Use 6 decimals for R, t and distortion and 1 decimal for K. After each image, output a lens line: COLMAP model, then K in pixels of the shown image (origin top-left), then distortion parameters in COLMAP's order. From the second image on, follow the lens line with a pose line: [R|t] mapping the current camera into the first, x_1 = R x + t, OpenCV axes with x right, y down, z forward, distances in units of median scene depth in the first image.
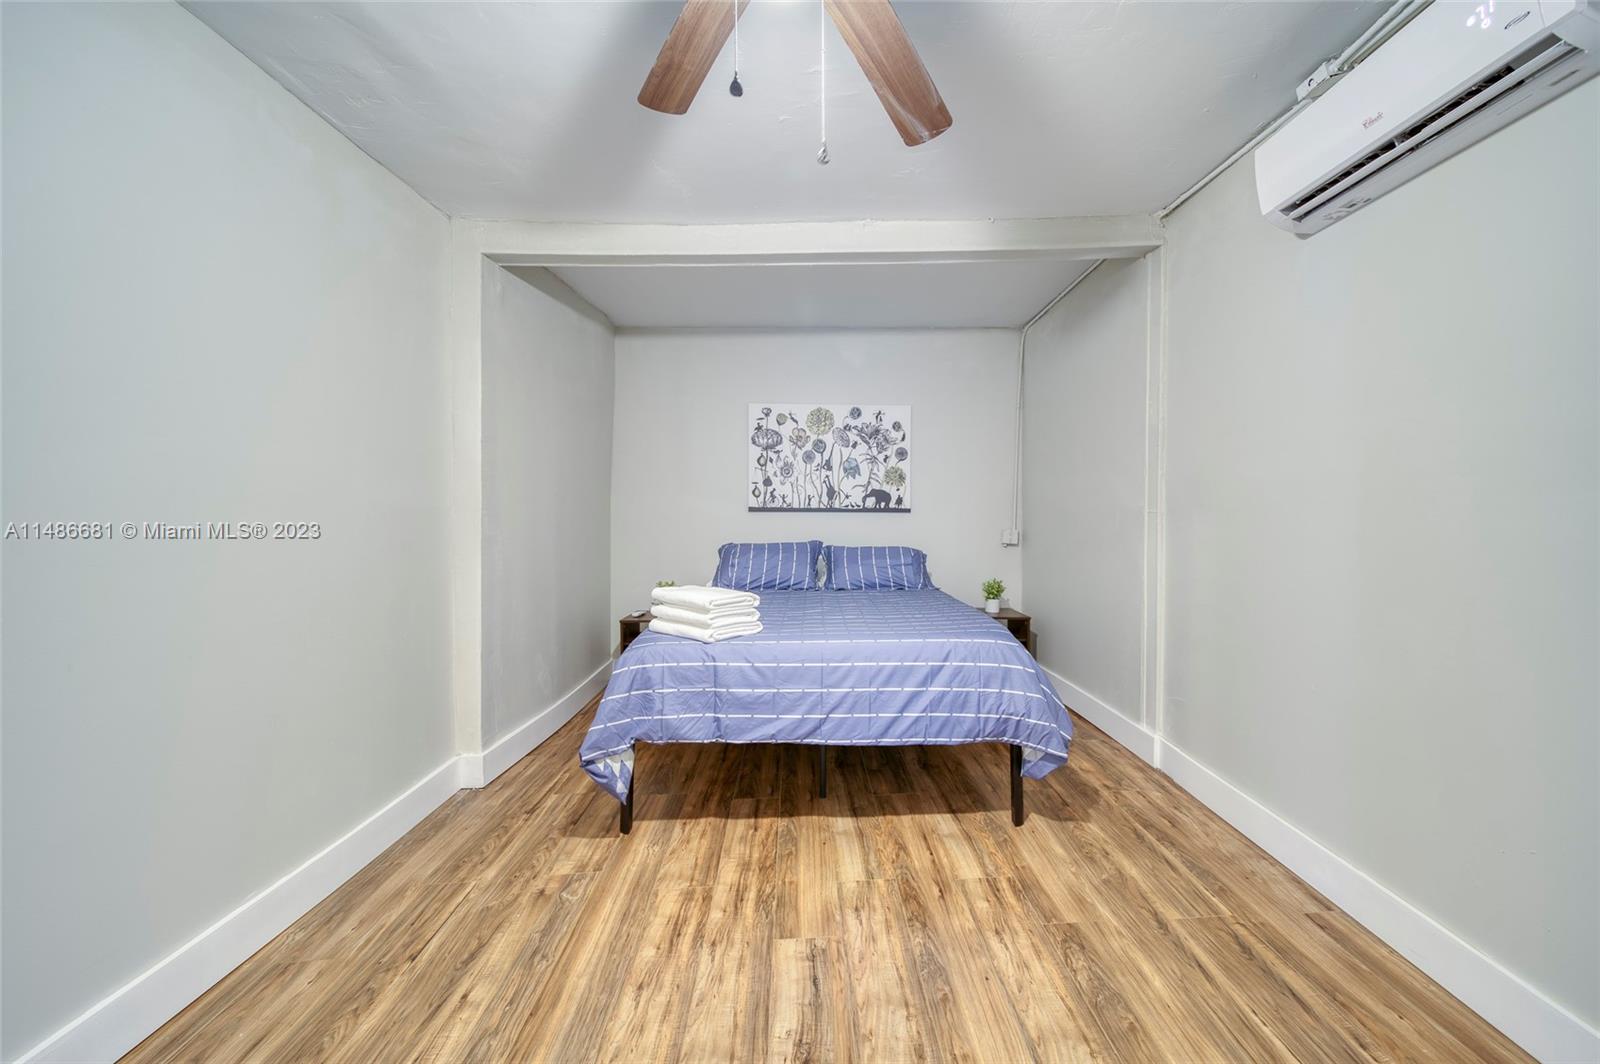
lens RADIAL K [[565.1, 0, 804.1], [0, 565.1, 530.7], [0, 0, 1]] dist [0.001044, -0.001844]
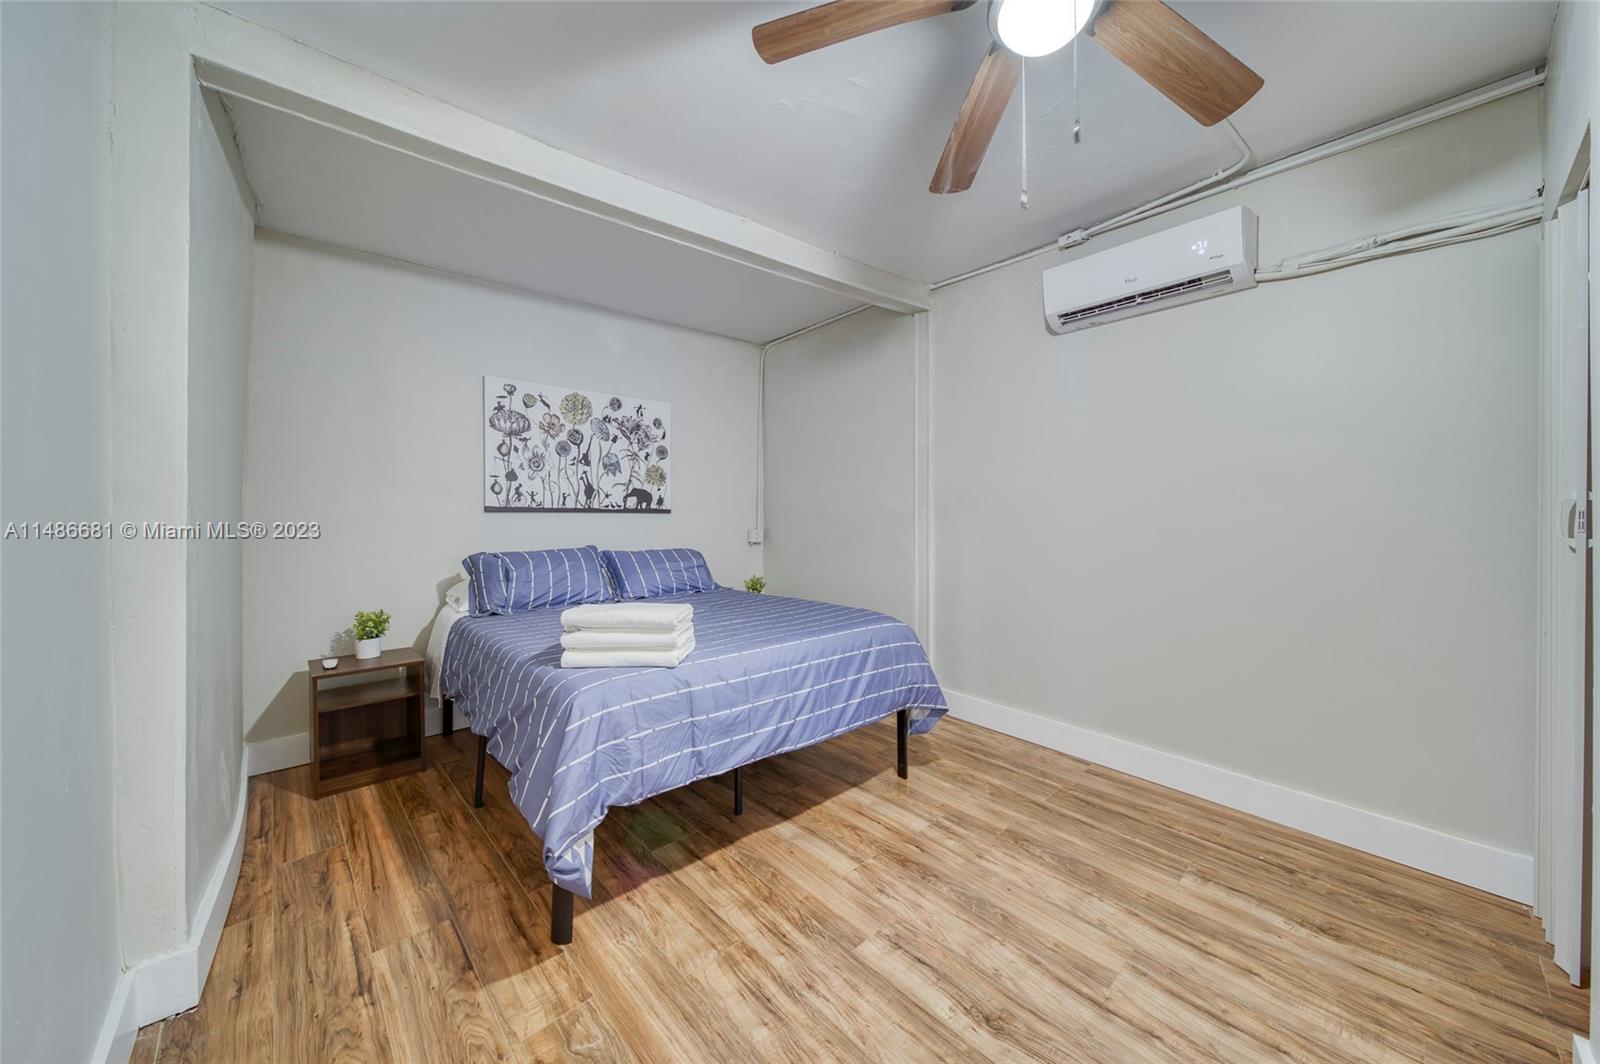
lens RADIAL K [[576.3, 0, 793.1], [0, 576.3, 523.7], [0, 0, 1]] dist [0.001045, -0.001630]
pose [[0.769627, -0.011085, 0.638397, -0.530535], [0.020948, 0.999749, -0.007894, -0.004682], [-0.638149, 0.019449, 0.769667, 0.200373]]
